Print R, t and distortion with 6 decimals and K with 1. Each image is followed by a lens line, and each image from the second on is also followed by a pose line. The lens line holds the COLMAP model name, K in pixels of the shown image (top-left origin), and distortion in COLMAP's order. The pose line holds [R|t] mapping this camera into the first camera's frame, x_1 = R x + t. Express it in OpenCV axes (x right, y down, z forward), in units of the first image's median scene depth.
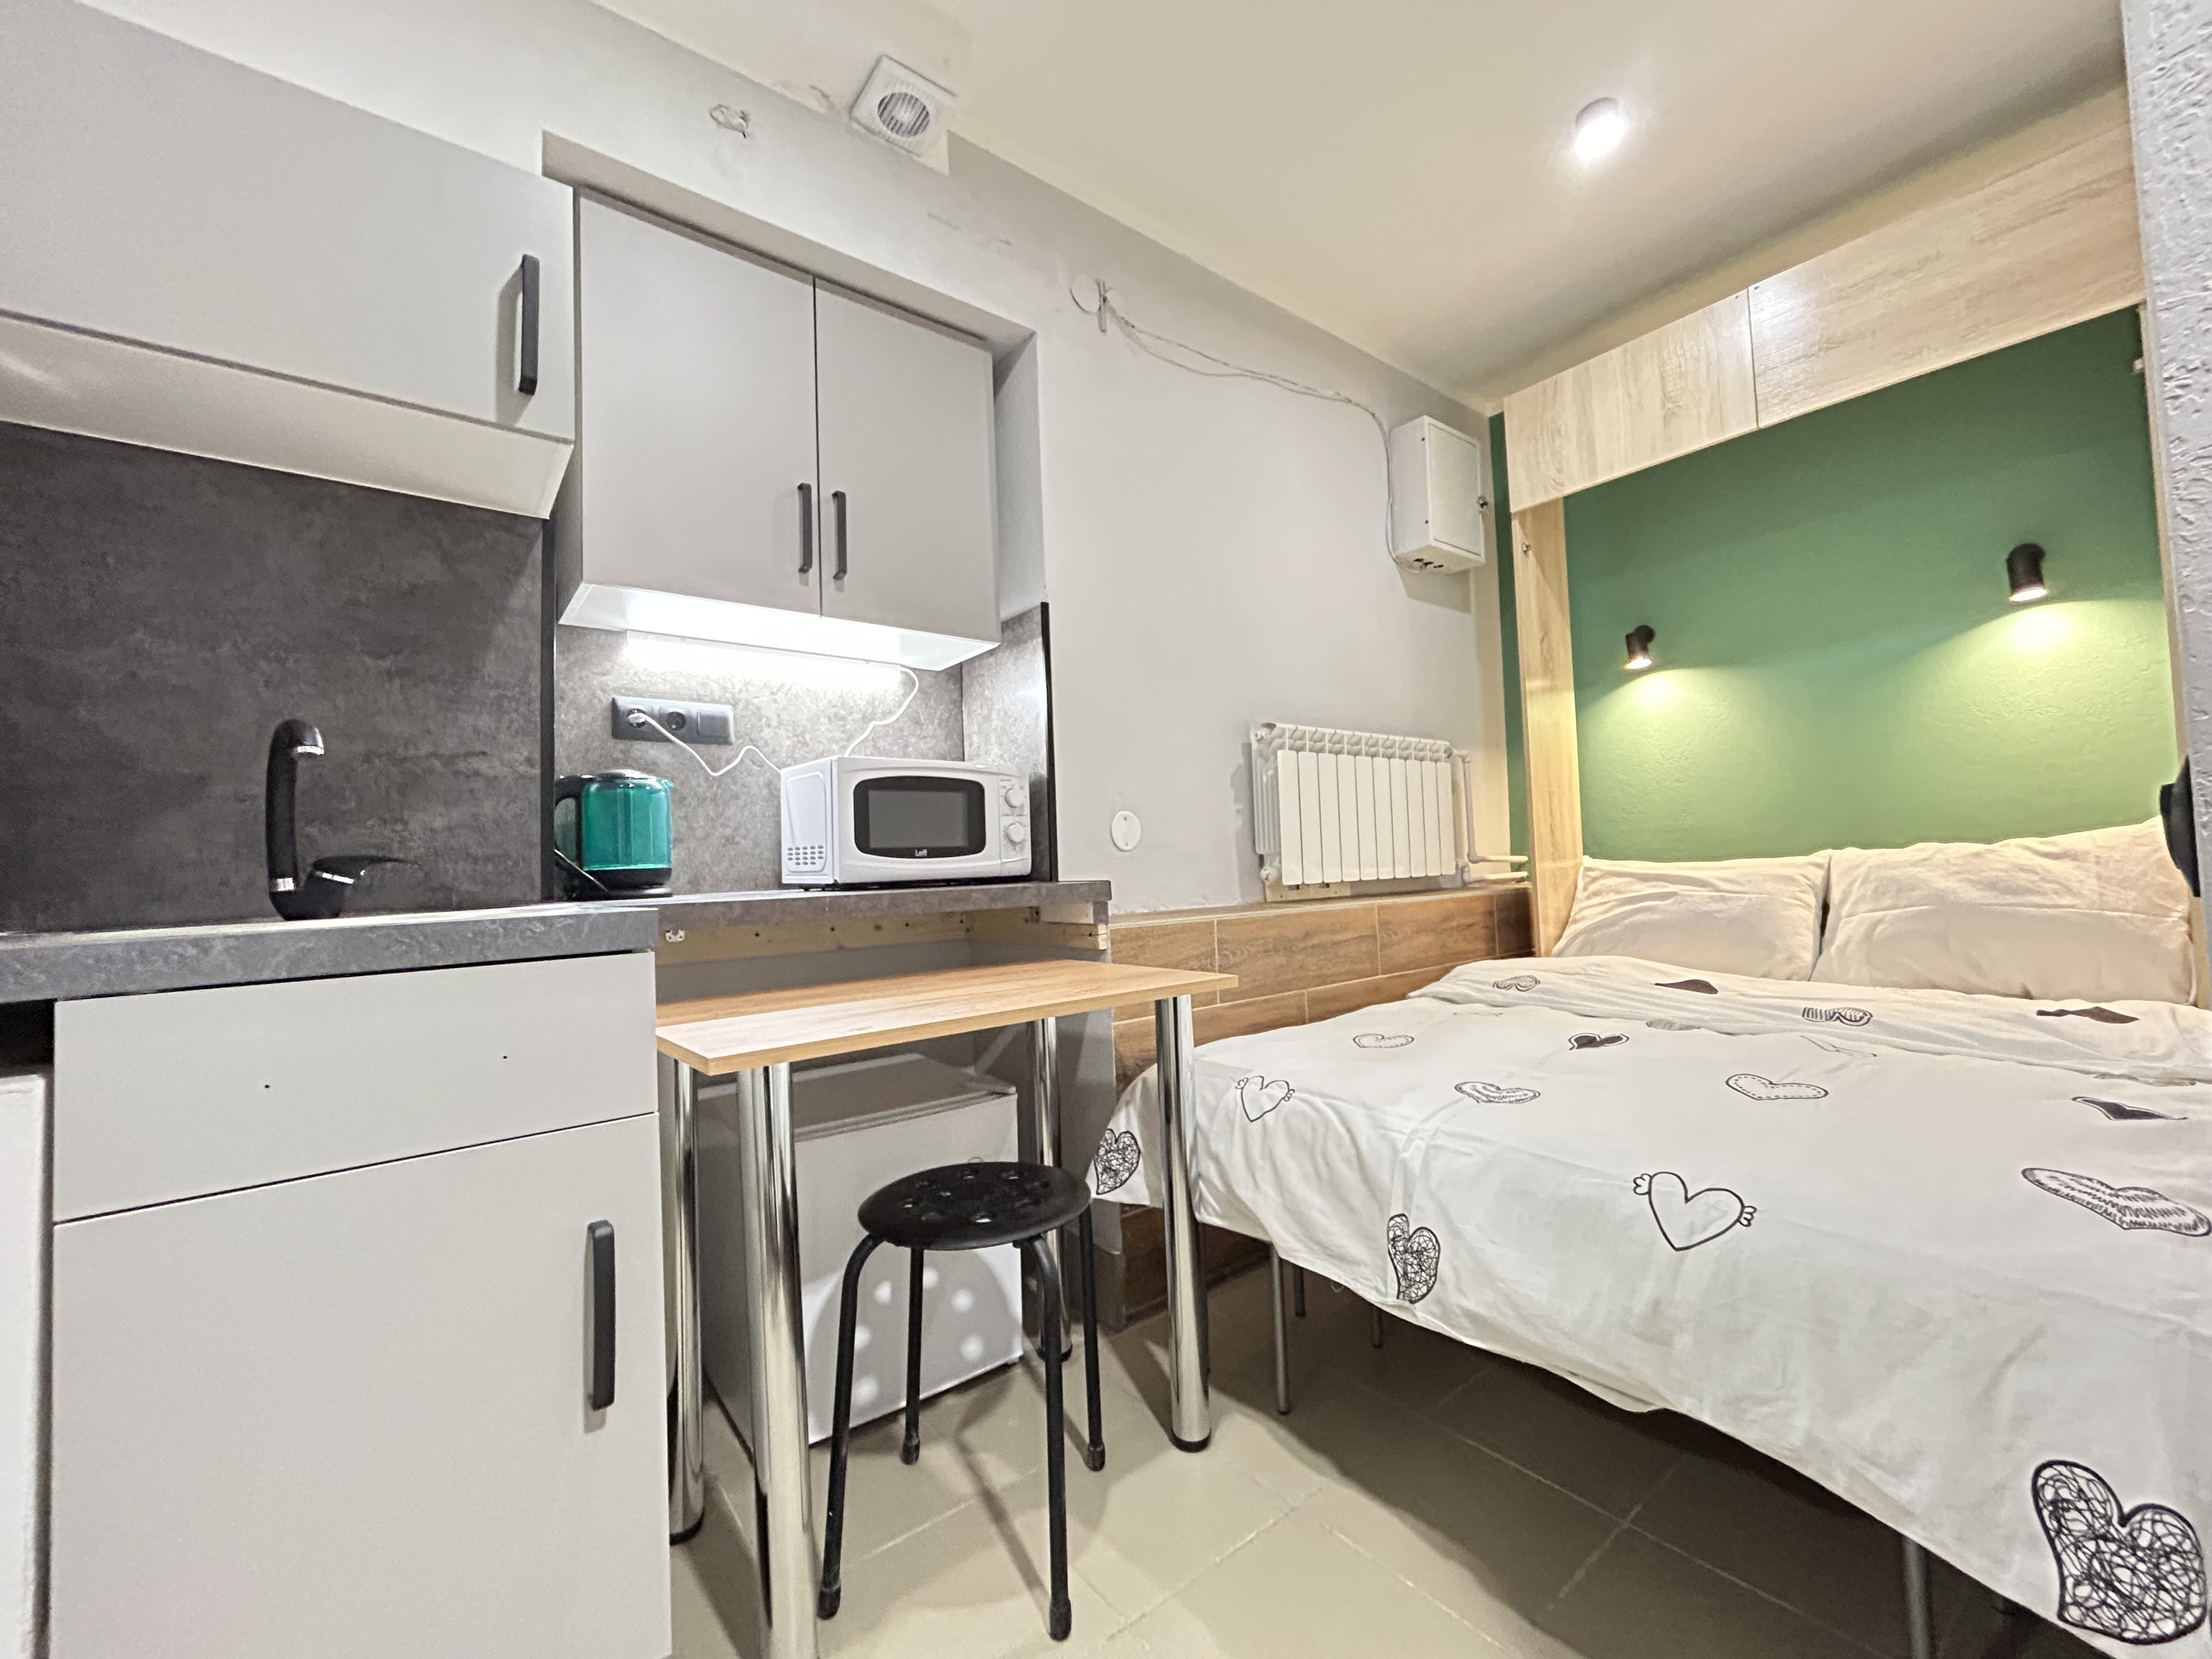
lens RADIAL K [[902.9, 0, 1106.0], [0, 902.9, 829.5], [0, 0, 1]] dist [-0.002325, 0.000163]
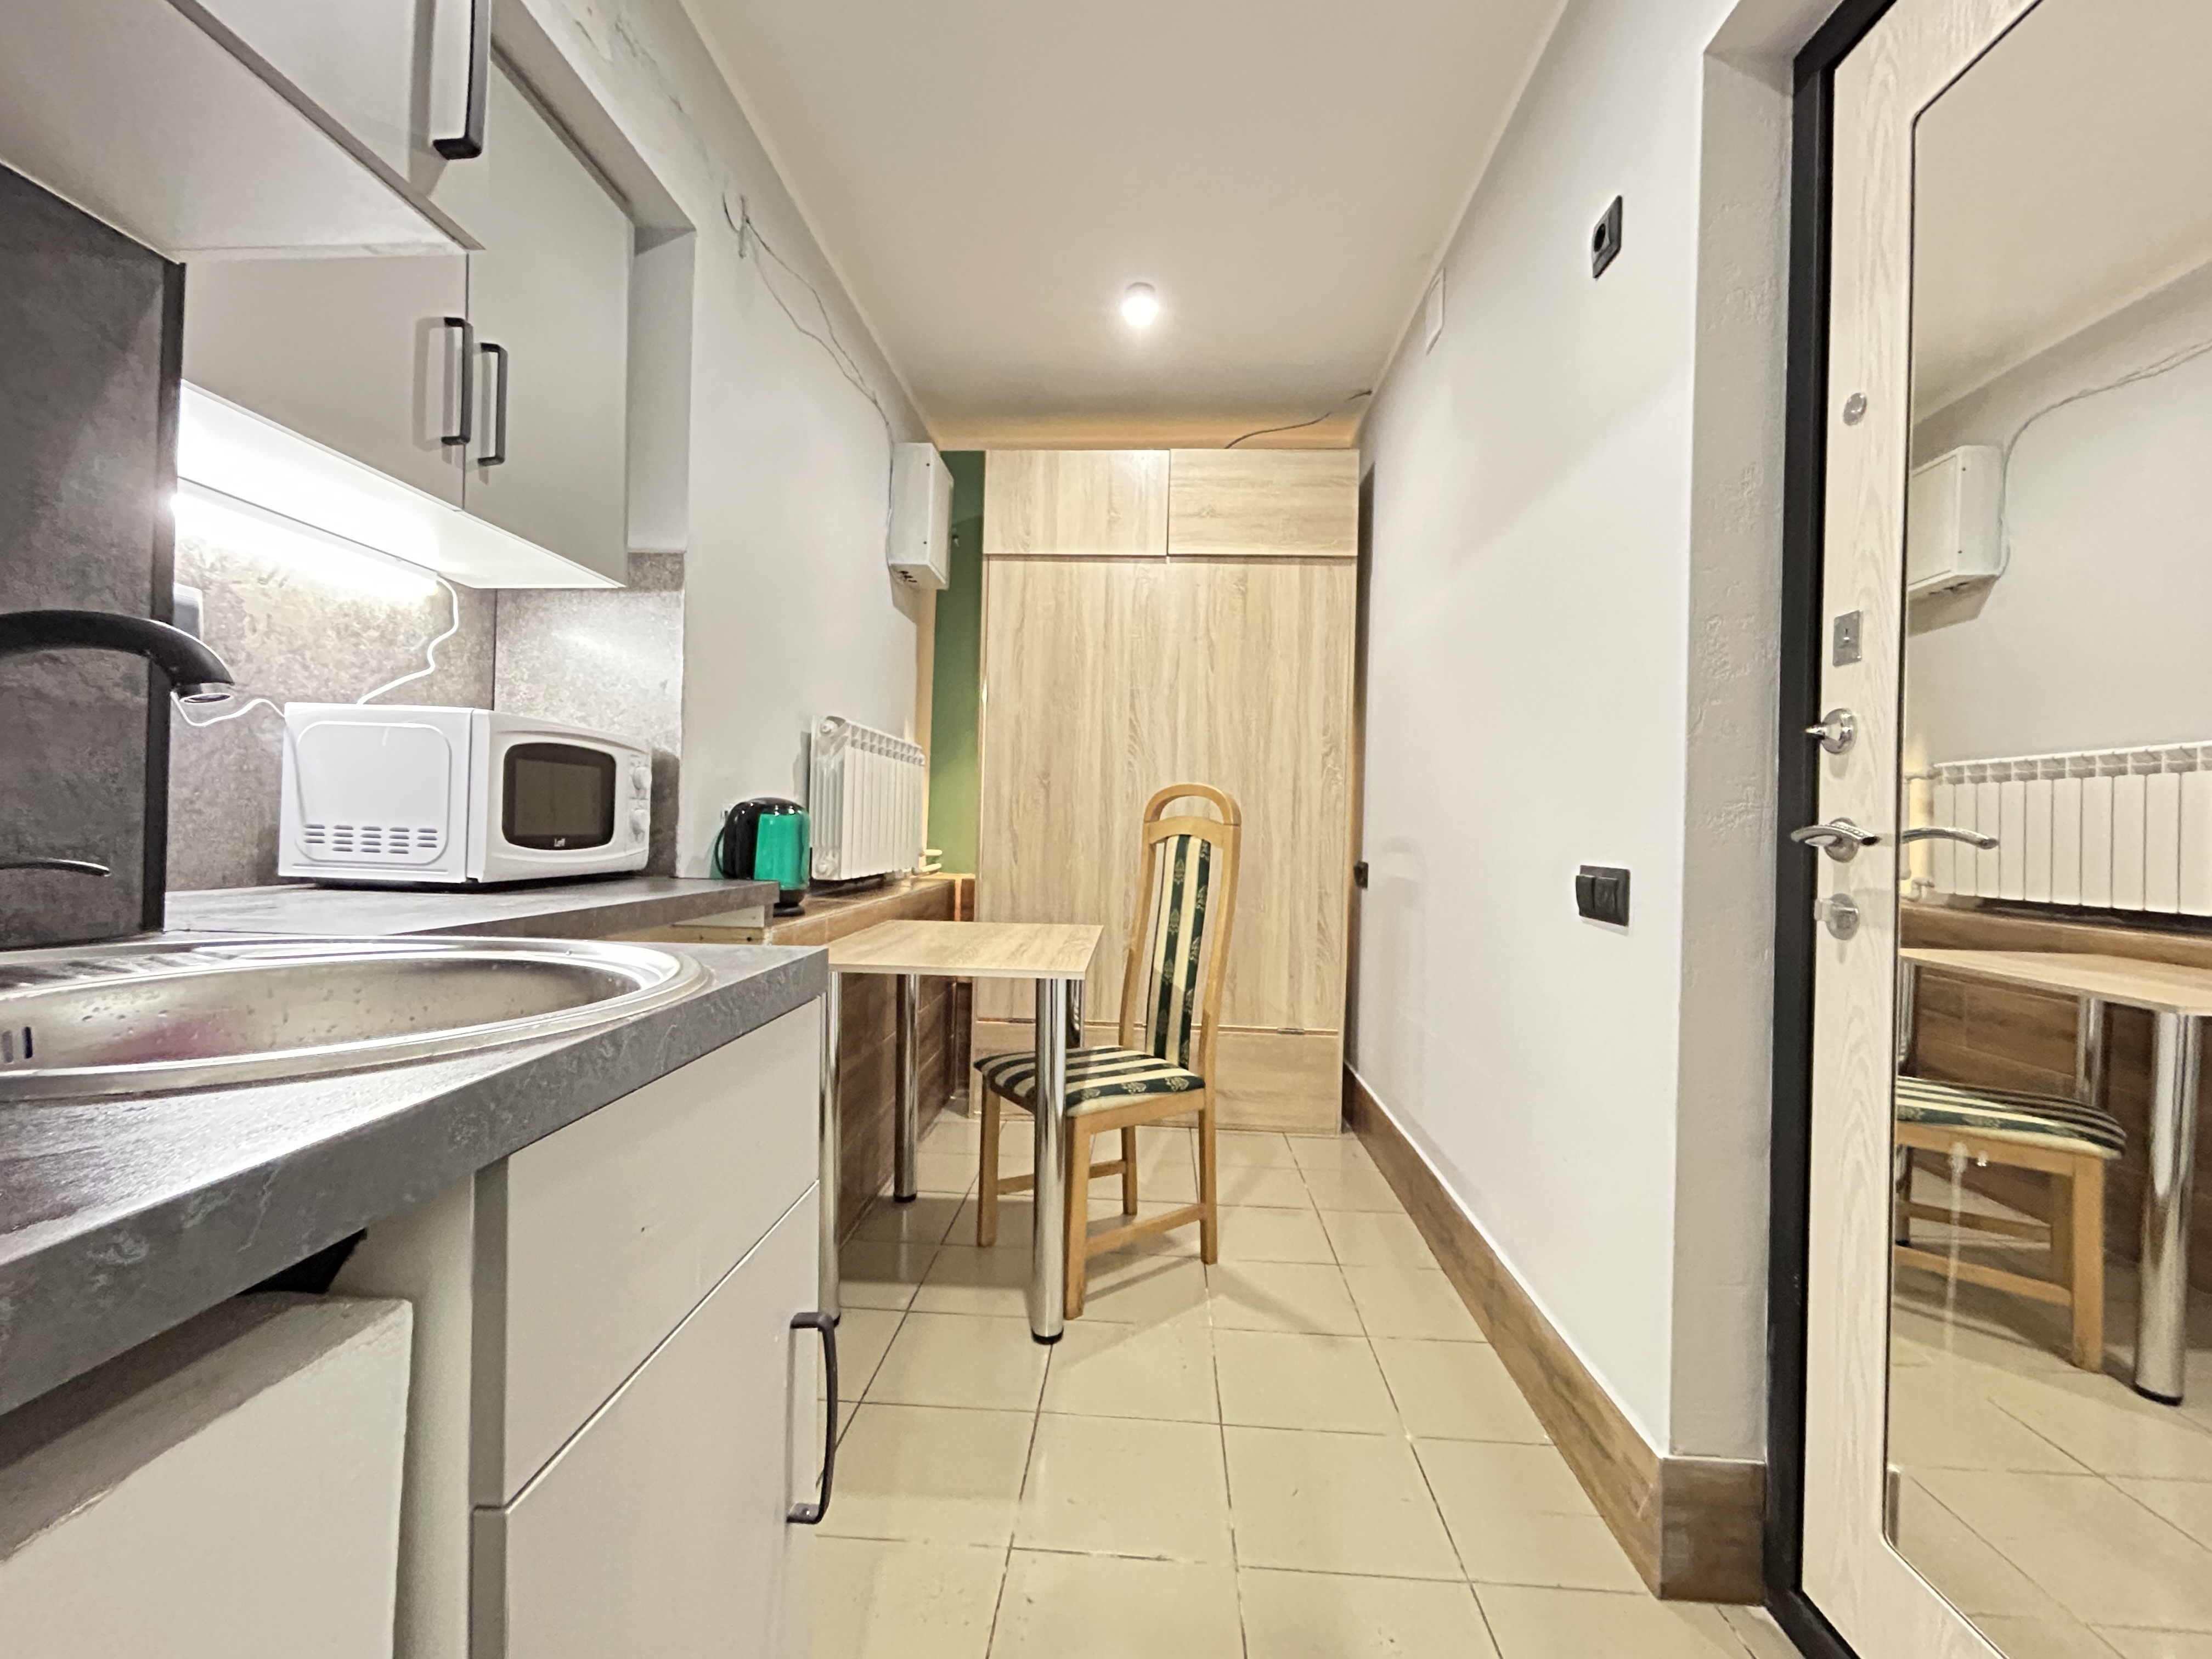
lens RADIAL K [[949.5, 0, 1106.0], [0, 949.5, 829.5], [0, 0, 1]] dist [-0.001391, 0.000300]
pose [[0.657353, 0.050811, 0.751868, -0.474974], [-0.078159, 0.996940, 0.000962, -0.021886], [-0.749519, -0.059397, 0.659313, 0.094288]]
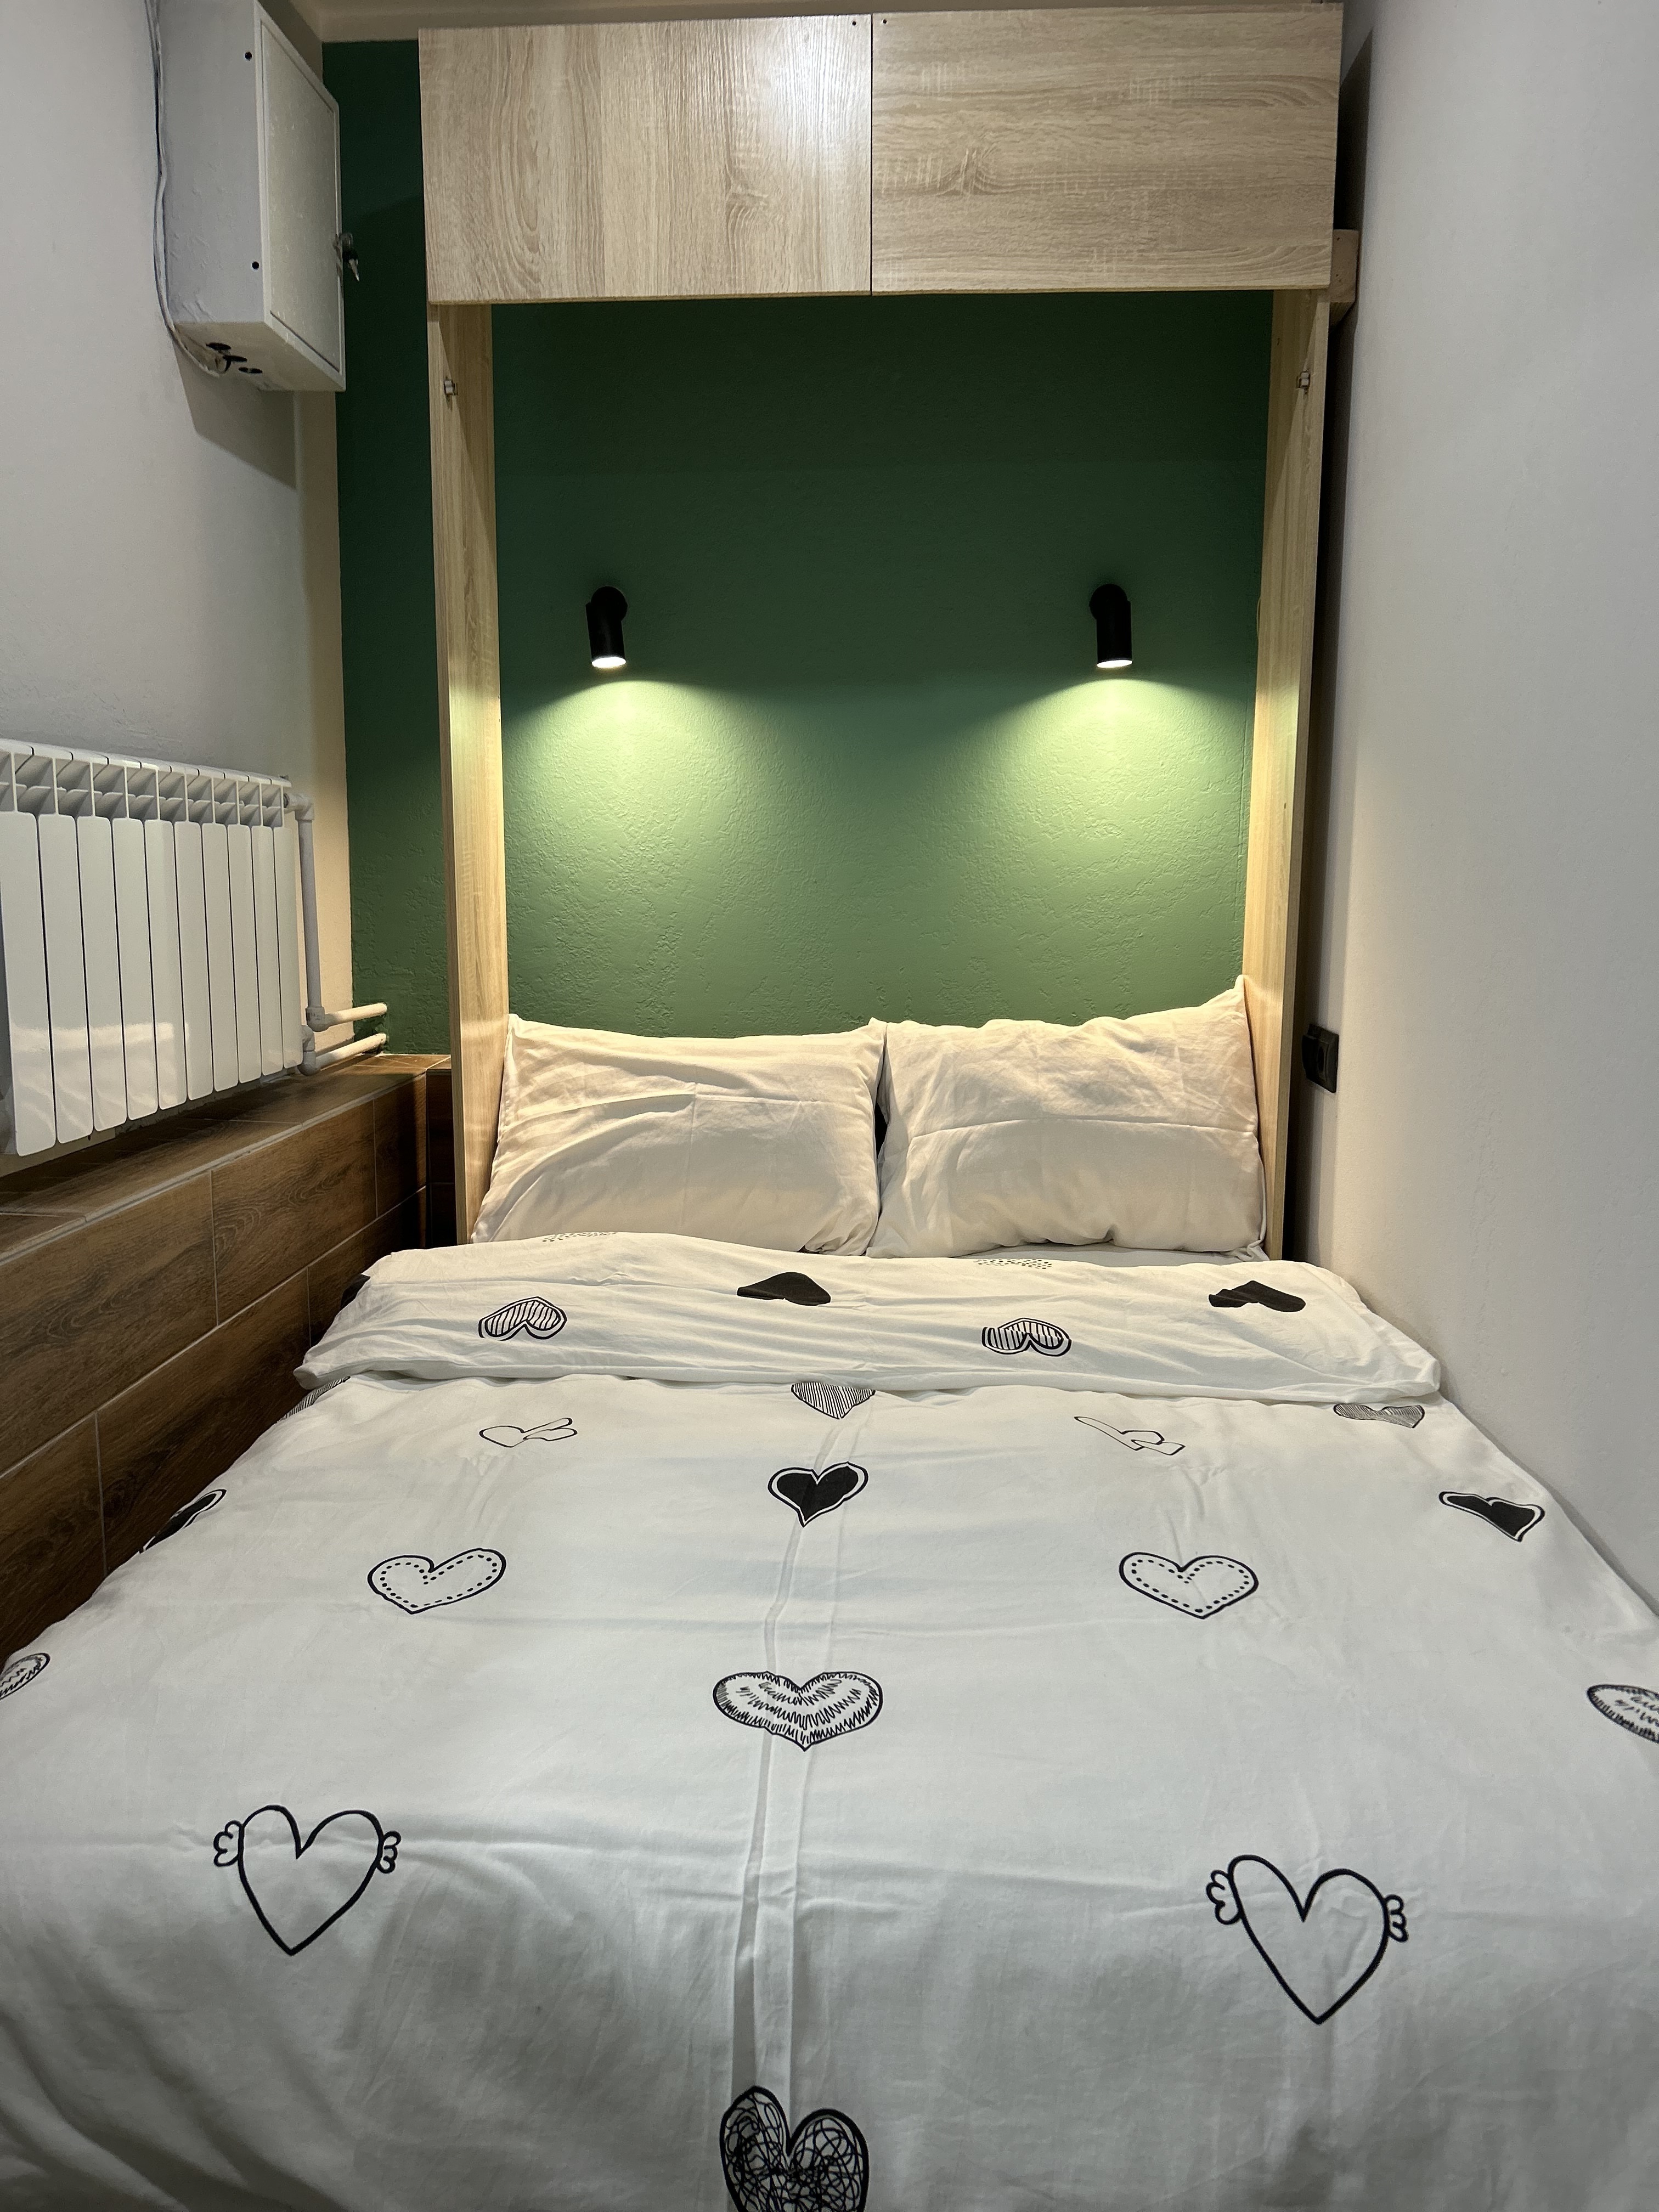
lens RADIAL K [[1665.1, 0, 814.2], [0, 1665.1, 1101.5], [0, 0, 1]] dist [0.094802, -0.111627]
pose [[0.662526, -0.068069, 0.745940, -0.143268], [-0.056539, 0.988477, 0.140418, -0.101717], [-0.746902, -0.135206, 0.651043, 0.299690]]
